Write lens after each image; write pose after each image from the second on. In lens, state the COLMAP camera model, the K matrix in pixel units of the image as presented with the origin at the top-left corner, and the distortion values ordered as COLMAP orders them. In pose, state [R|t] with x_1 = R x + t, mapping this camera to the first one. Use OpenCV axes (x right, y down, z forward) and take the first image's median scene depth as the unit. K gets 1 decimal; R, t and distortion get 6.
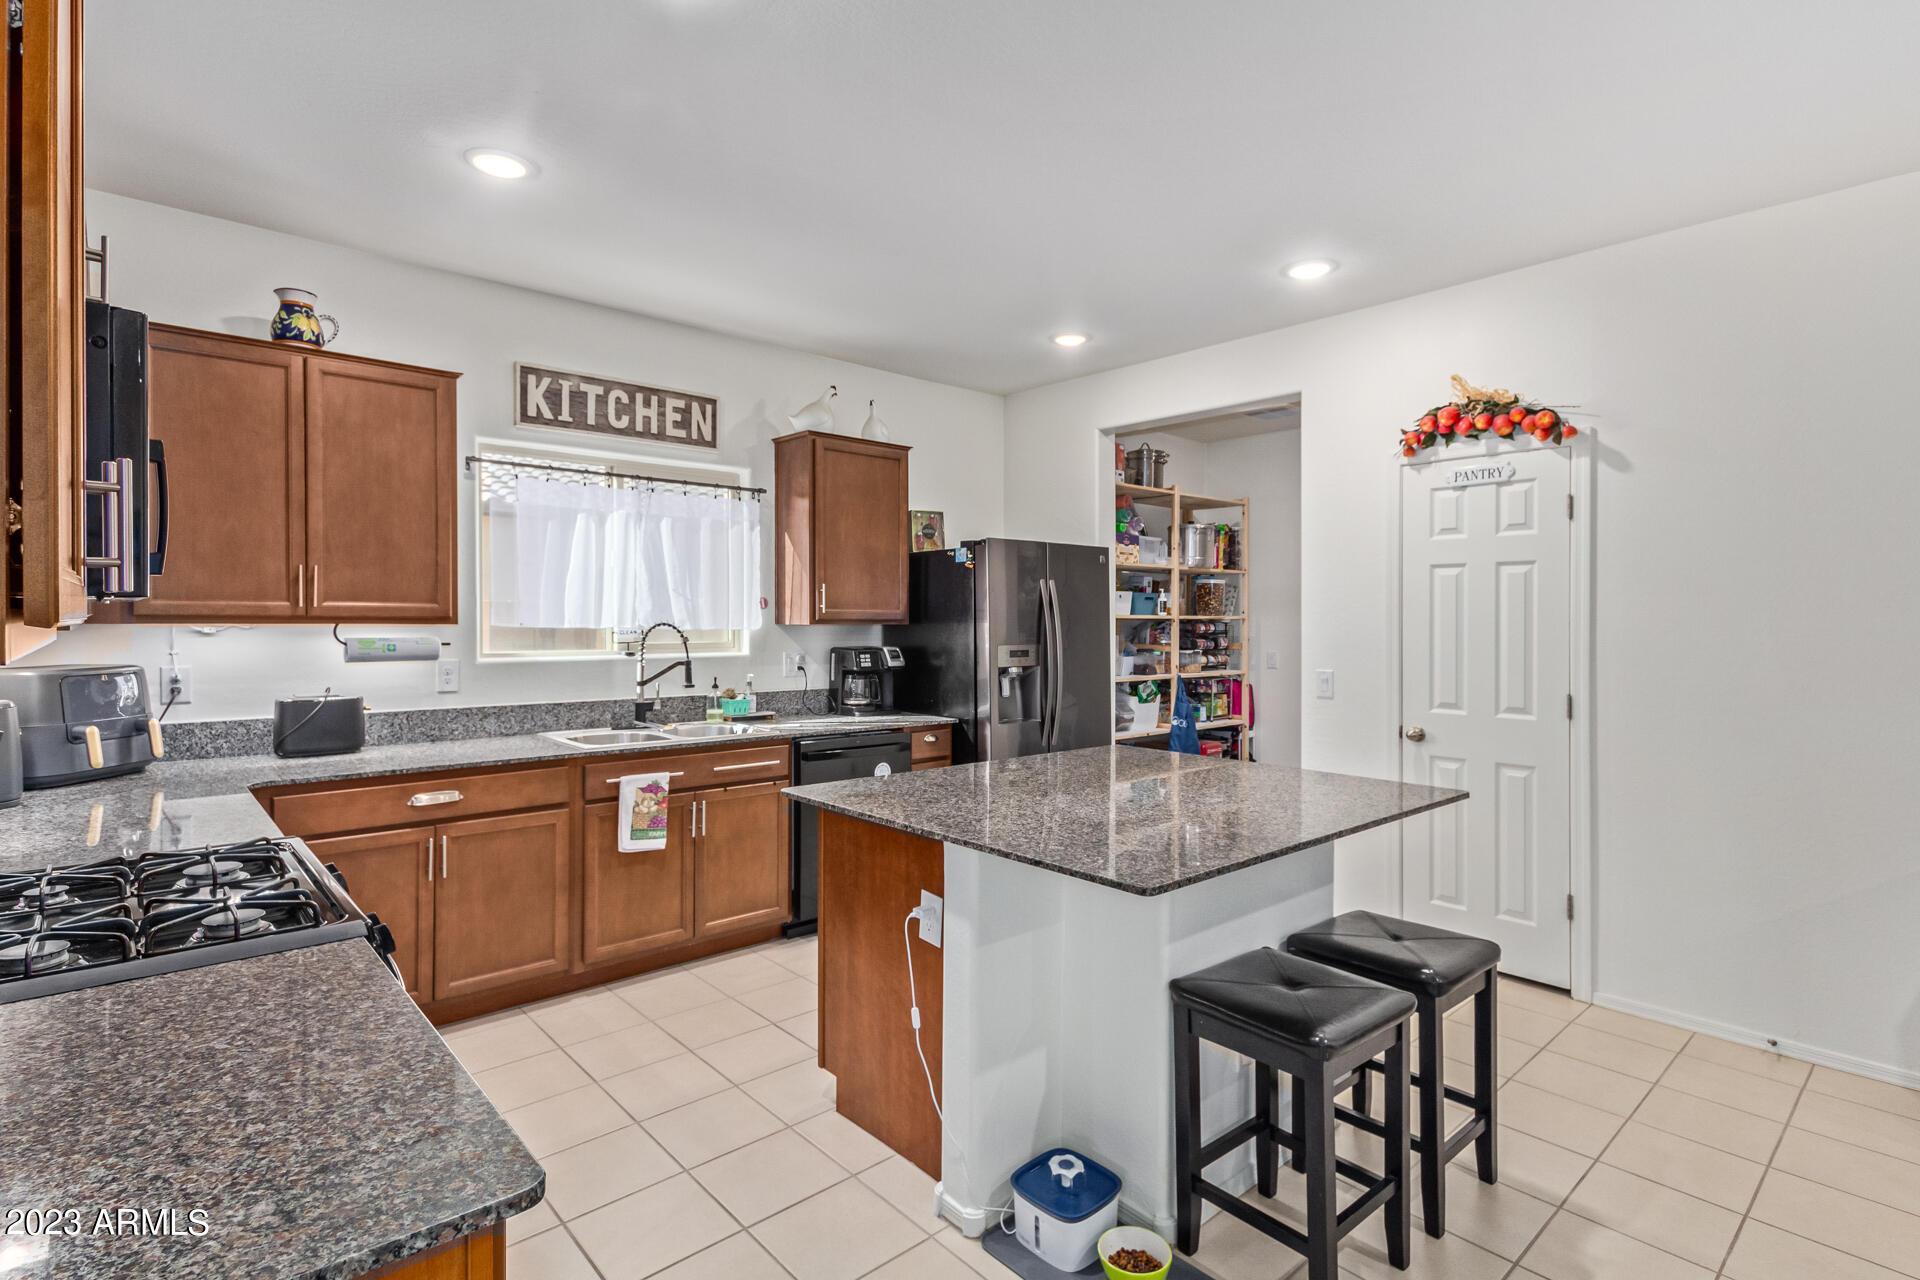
lens RADIAL K [[940.7, 0, 959.2], [0, 940.7, 609.3], [0, 0, 1]] dist [0.043845, -0.004575]
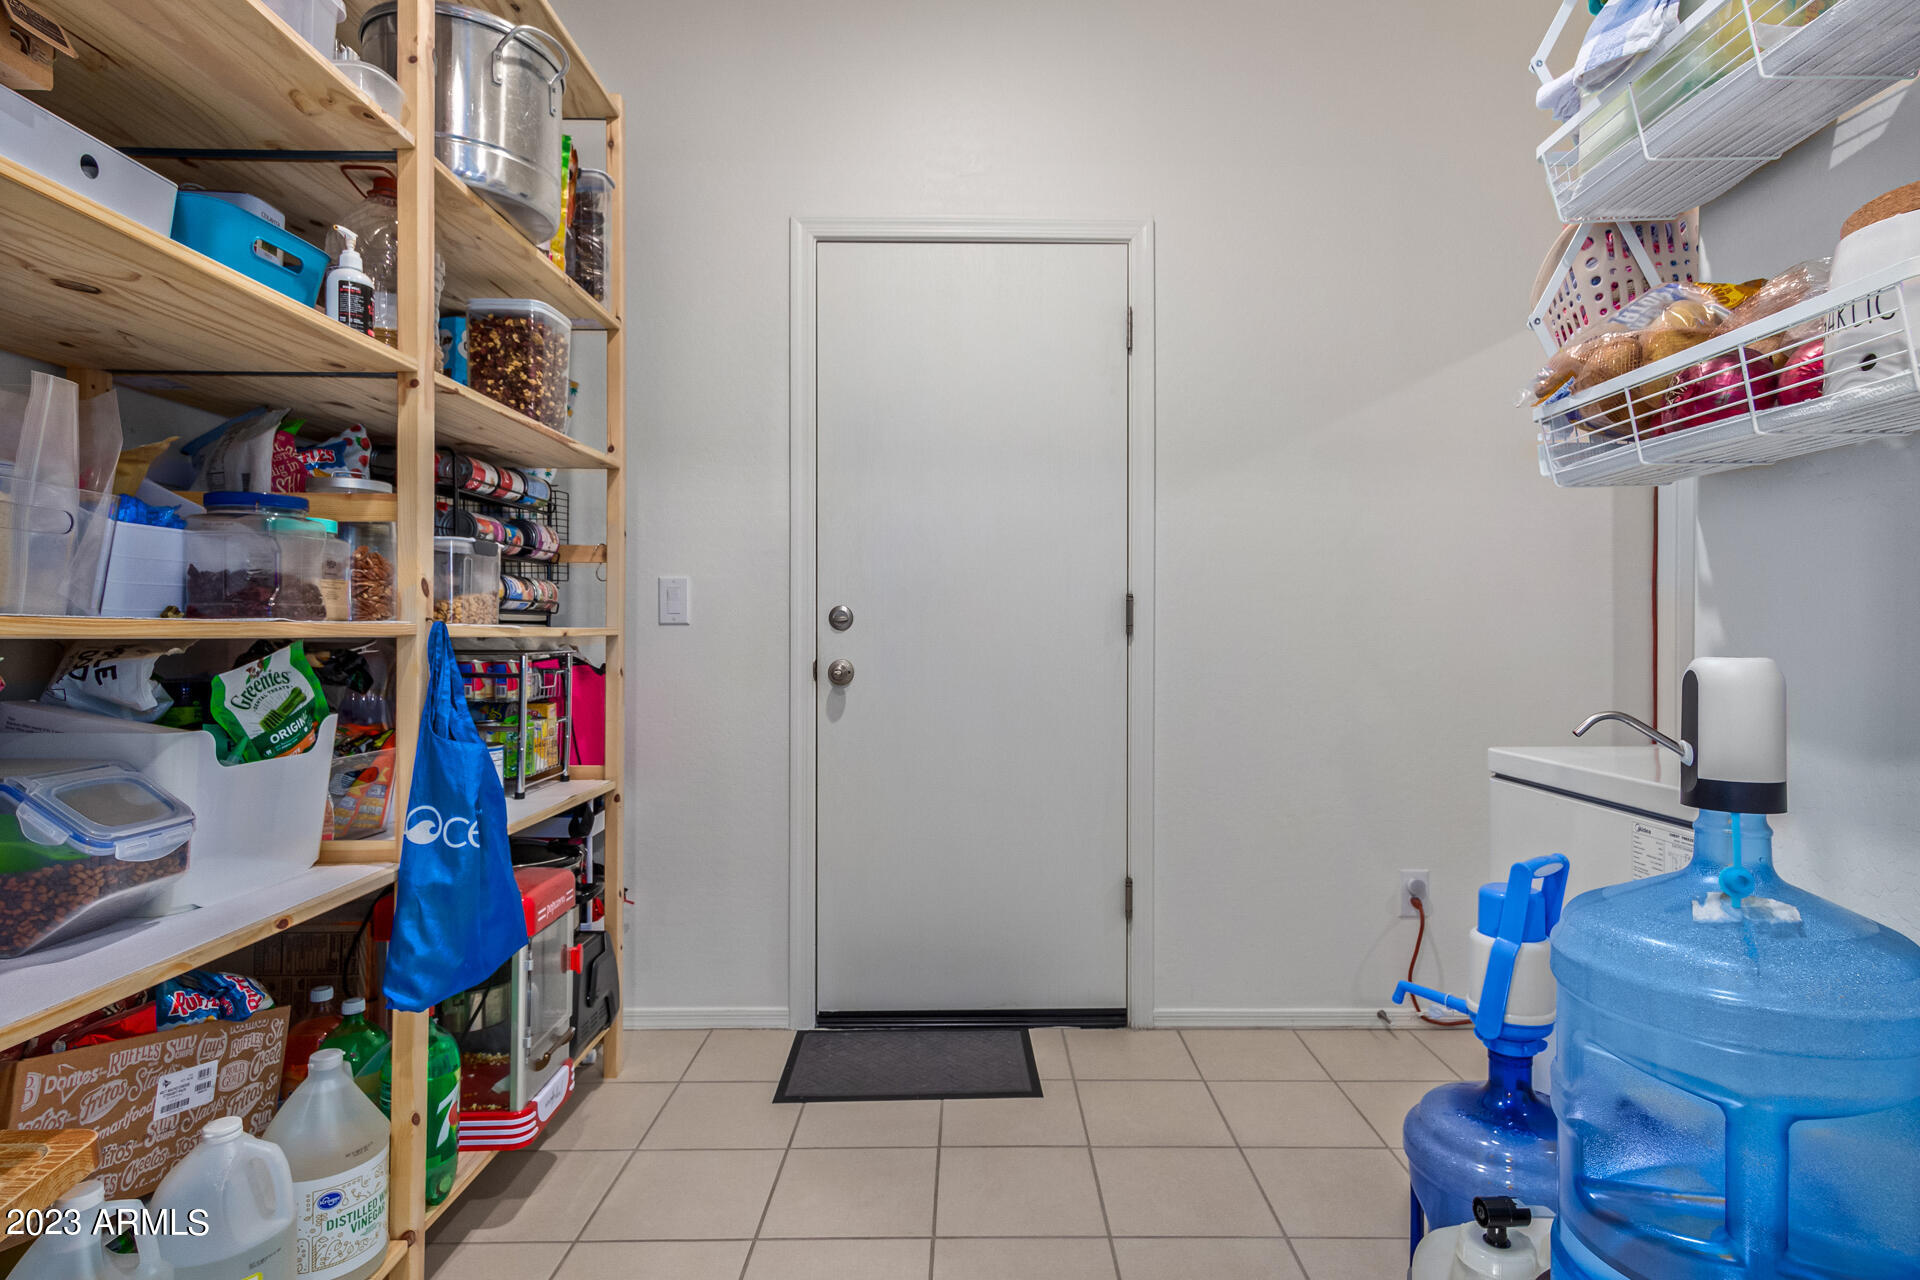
lens RADIAL K [[940.7, 0, 939.7], [0, 940.7, 632.6], [0, 0, 1]] dist [0.043845, -0.004575]
pose [[0.647483, 0.002796, 0.762075, 0.193452], [0.000501, 0.999991, -0.004094, 0.104880], [-0.762080, 0.003033, 0.647476, 1.082346]]
